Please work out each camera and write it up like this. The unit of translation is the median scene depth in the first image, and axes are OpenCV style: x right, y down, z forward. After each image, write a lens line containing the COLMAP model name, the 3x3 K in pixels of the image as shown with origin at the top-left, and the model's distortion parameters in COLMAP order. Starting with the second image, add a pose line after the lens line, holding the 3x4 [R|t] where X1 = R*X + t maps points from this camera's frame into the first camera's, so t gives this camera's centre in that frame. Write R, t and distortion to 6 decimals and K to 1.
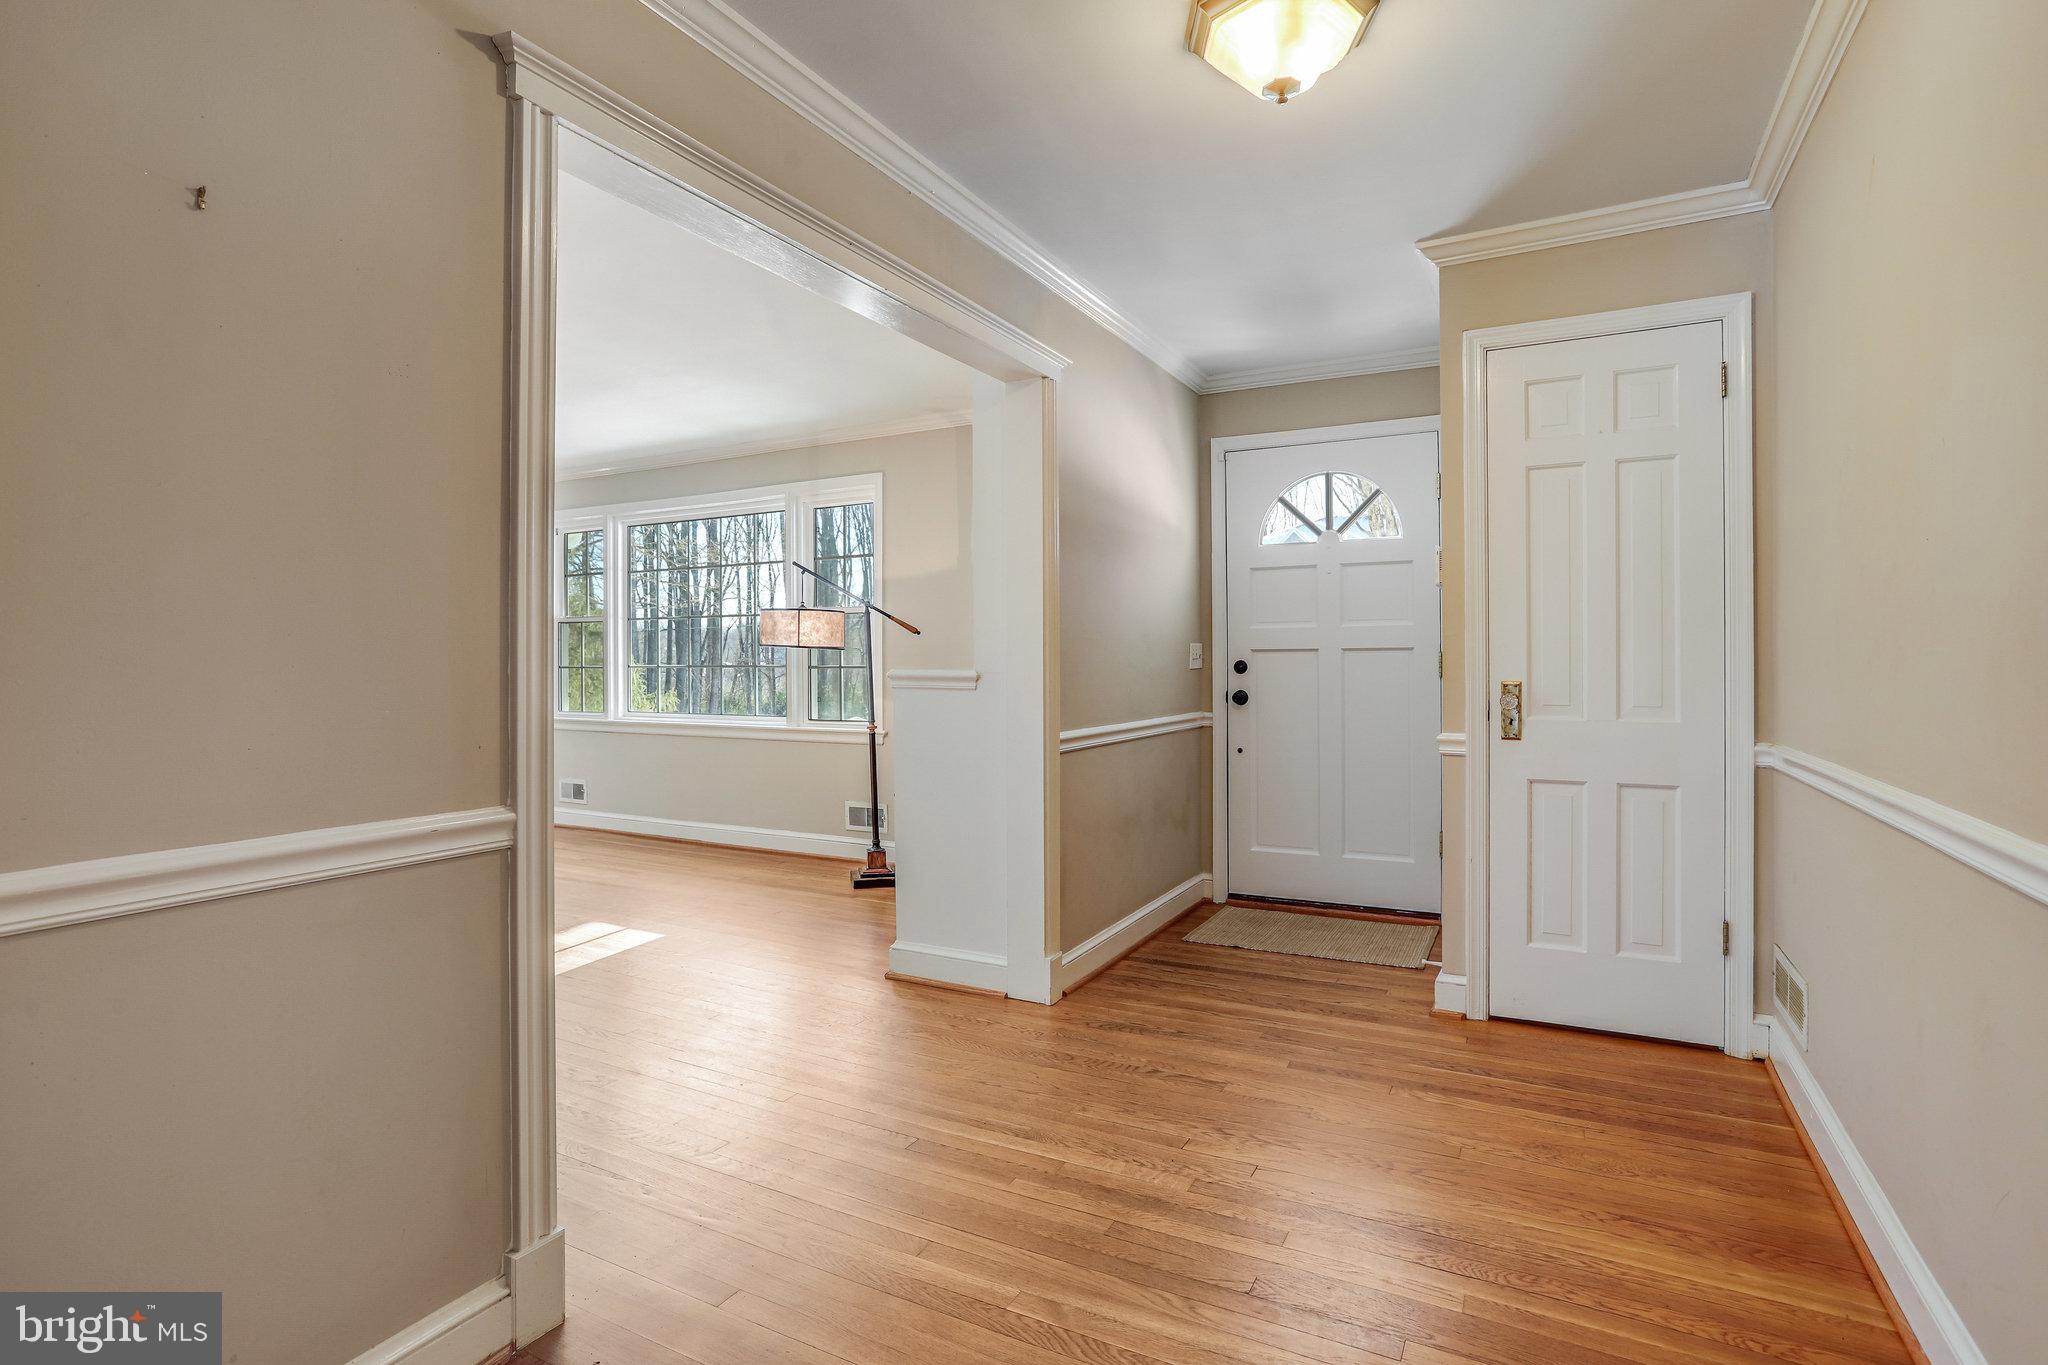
lens RADIAL K [[1018.3, 0, 1042.5], [0, 1018.3, 662.9], [0, 0, 1]] dist [-0.001813, 0.001030]
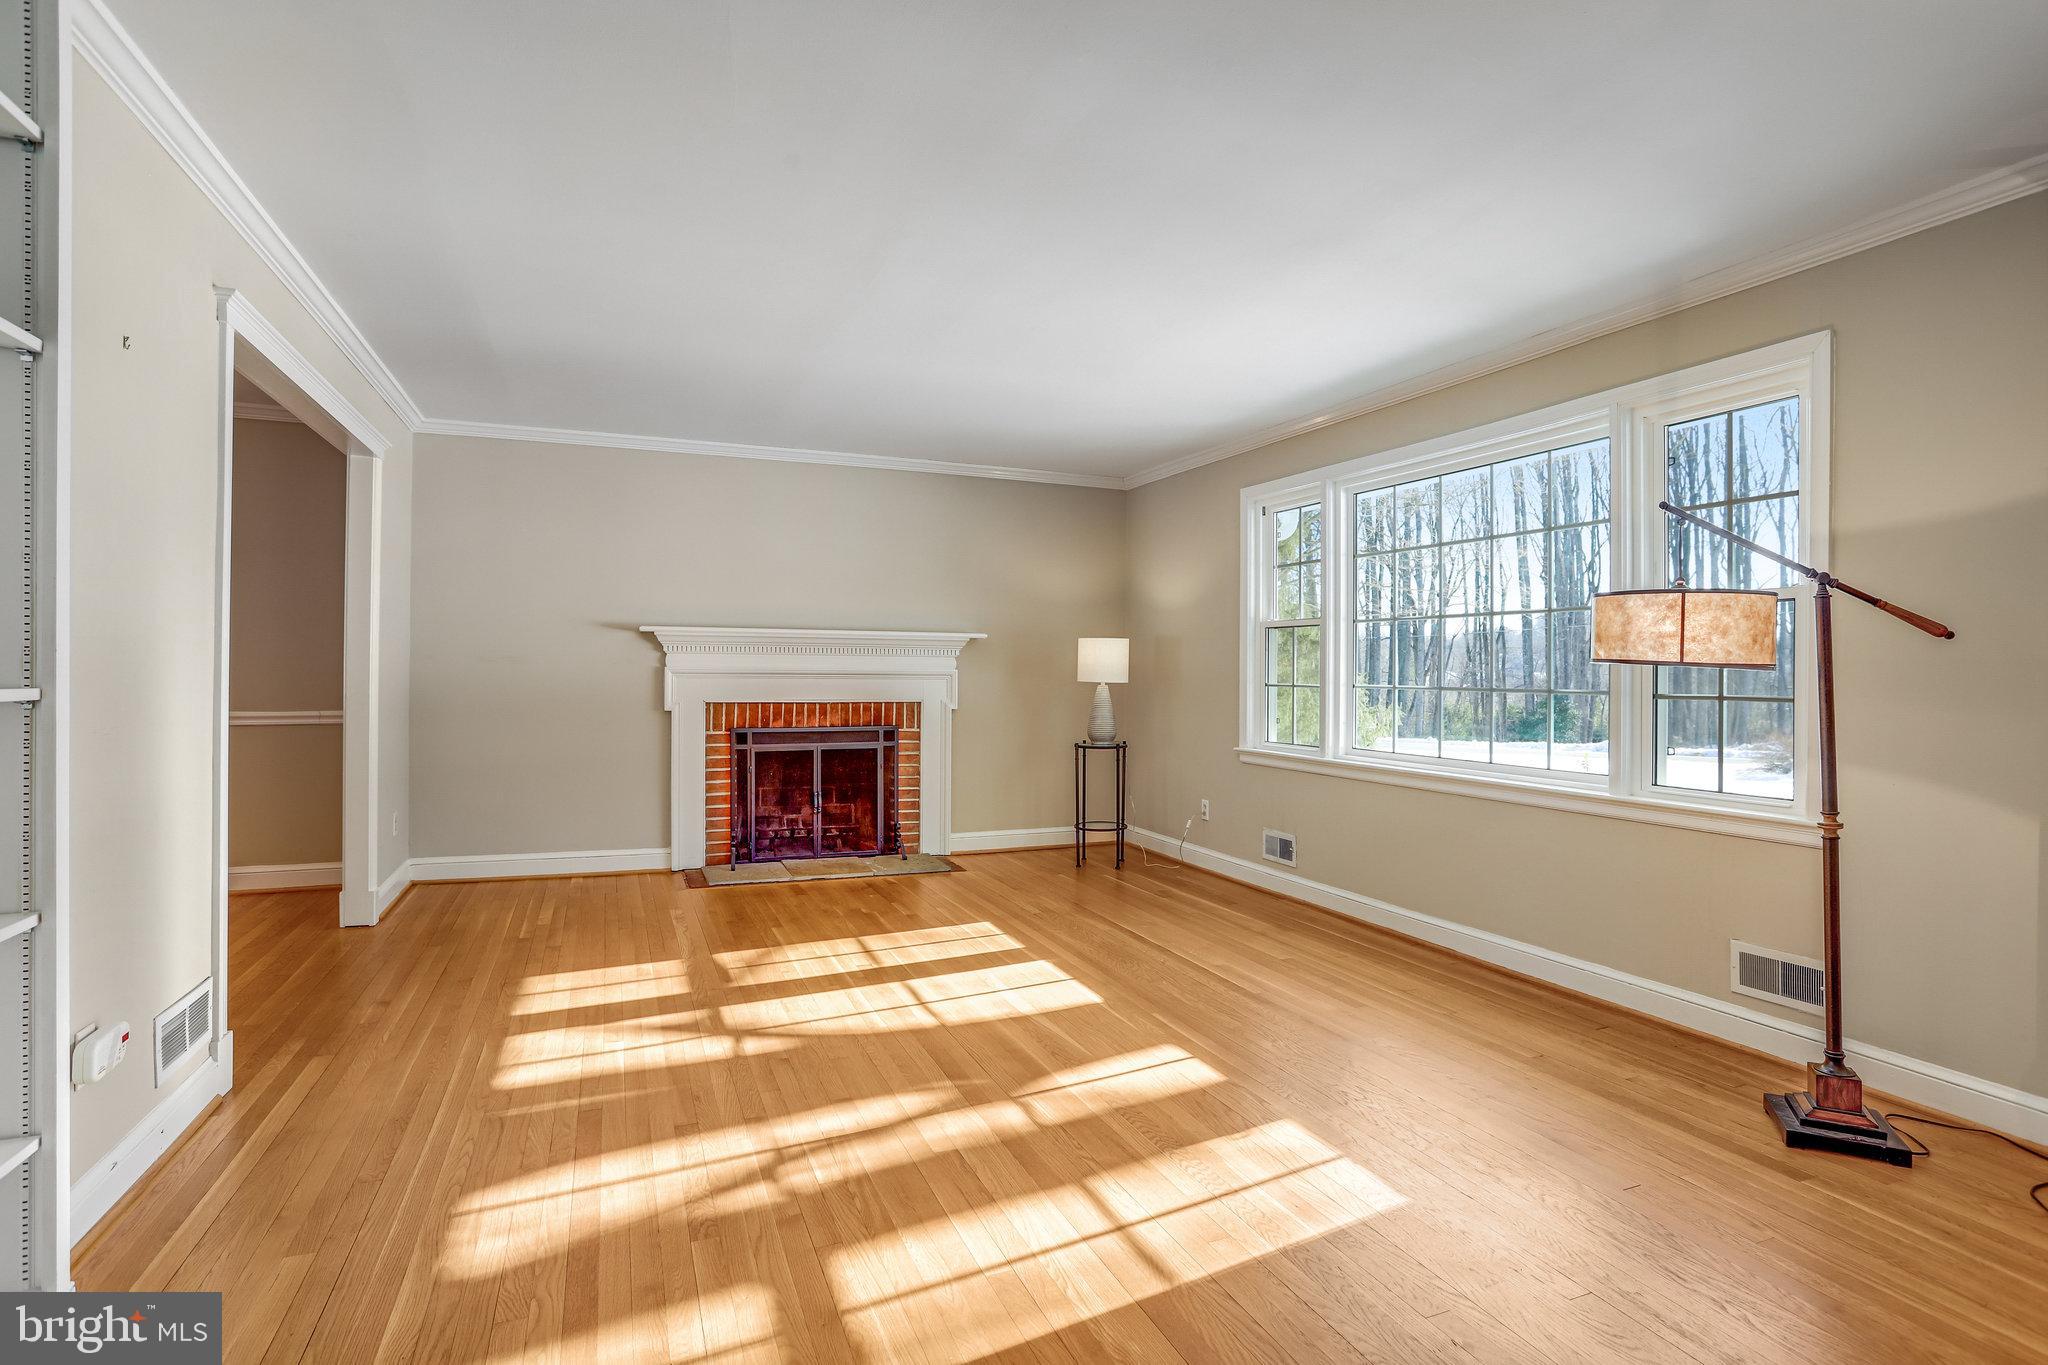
lens RADIAL K [[1018.3, 0, 1025.5], [0, 1018.3, 678.3], [0, 0, 1]] dist [-0.001813, 0.001030]
pose [[0.769474, 0.015599, -0.638487, -0.121317], [-0.011170, 0.999877, 0.010967, -0.007738], [0.638580, -0.001307, 0.769554, 0.289299]]
